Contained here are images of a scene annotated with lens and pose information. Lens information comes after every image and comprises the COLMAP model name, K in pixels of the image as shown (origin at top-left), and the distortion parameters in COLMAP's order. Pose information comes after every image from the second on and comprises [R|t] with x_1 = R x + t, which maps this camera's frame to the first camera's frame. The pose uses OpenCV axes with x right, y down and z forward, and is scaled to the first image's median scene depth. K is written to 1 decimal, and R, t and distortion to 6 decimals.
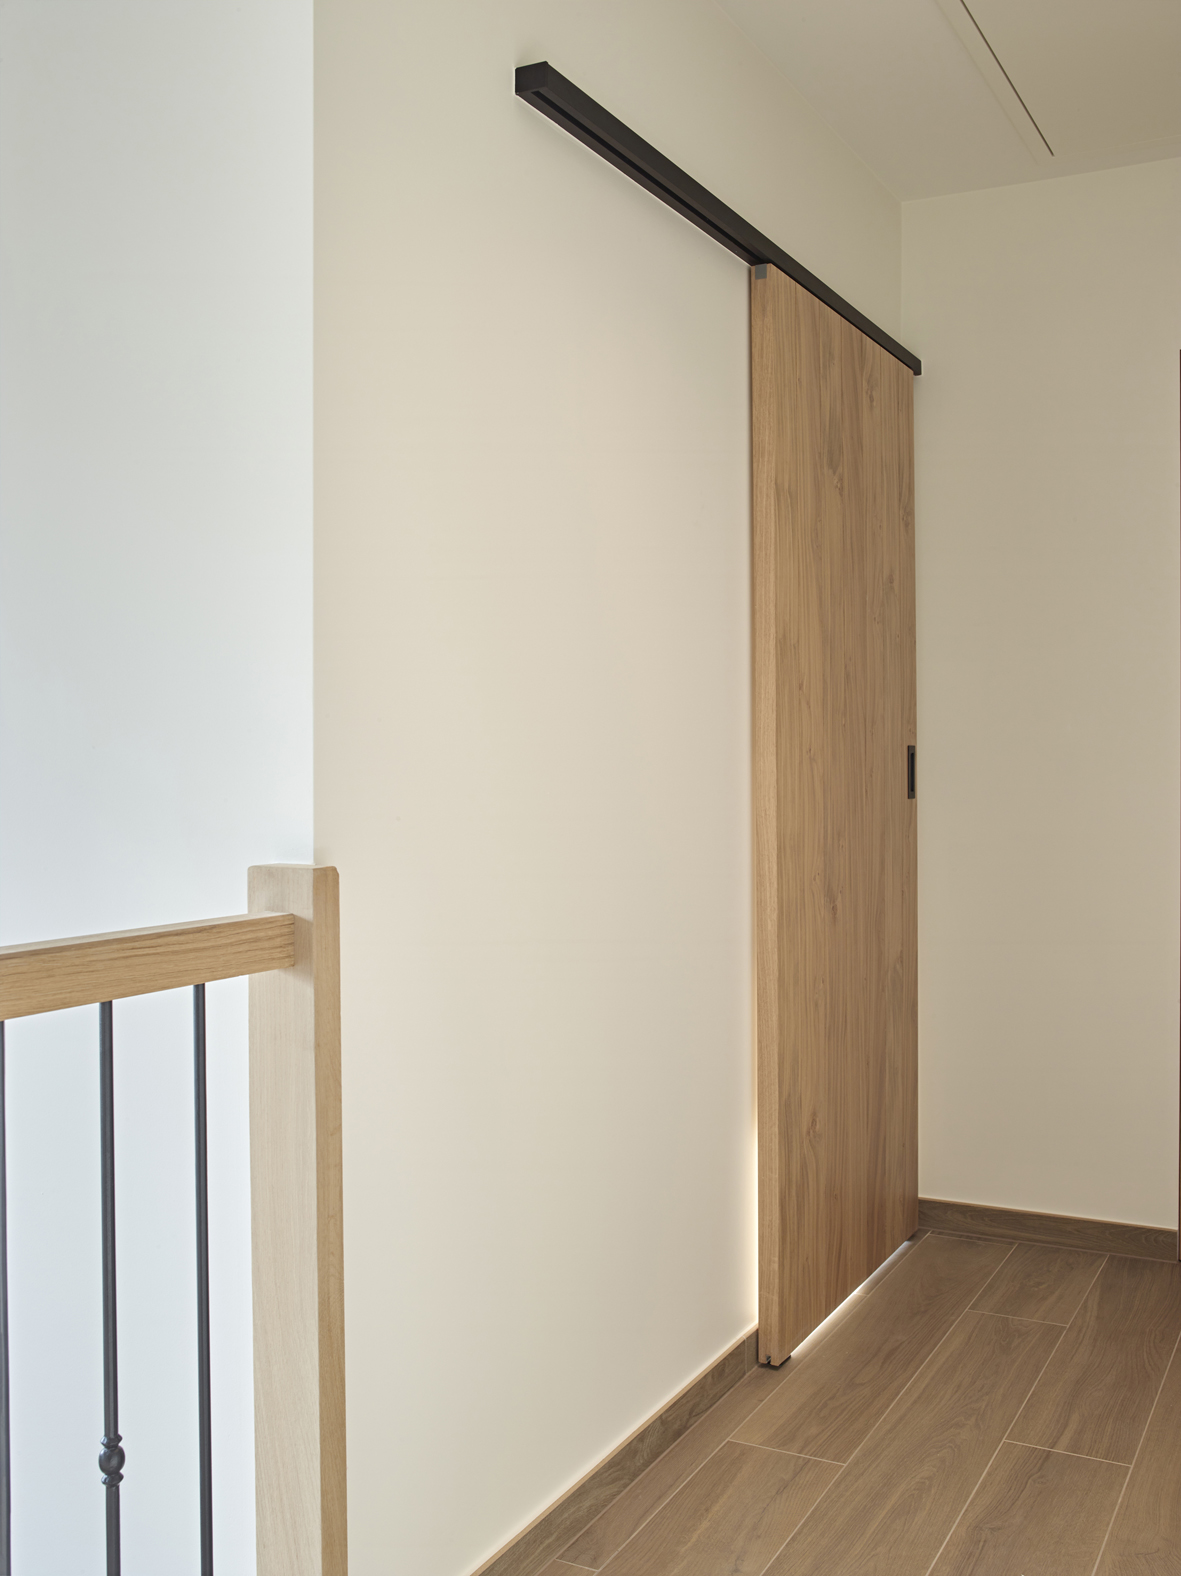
lens RADIAL K [[1584.1, 0, 590.5], [0, 1584.1, 788.0], [0, 0, 1]] dist [-0.056538, 0.028909]
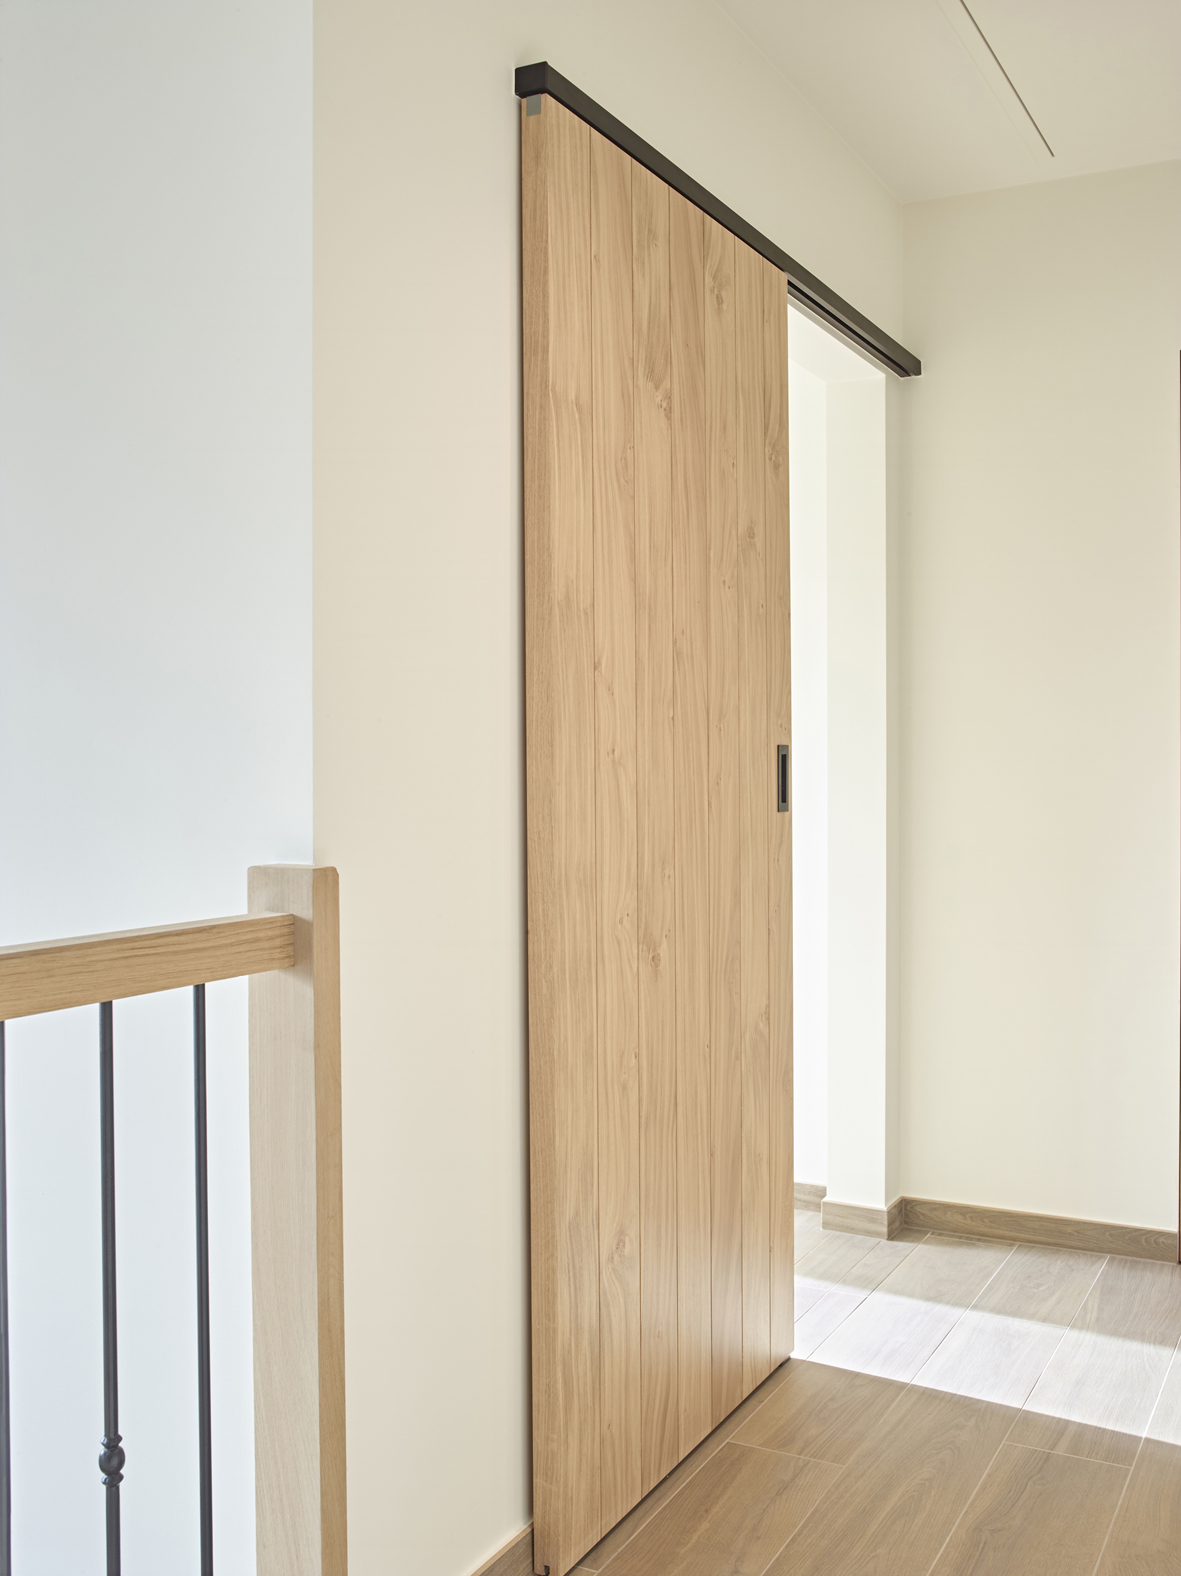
lens RADIAL K [[1584.1, 0, 590.5], [0, 1584.1, 788.0], [0, 0, 1]] dist [-0.056538, 0.028909]
pose [[1.000000, 0.000527, -0.000494, 0.122102], [-0.000527, 1.000000, -0.000186, -0.005807], [0.000493, 0.000187, 1.000000, 0.235257]]
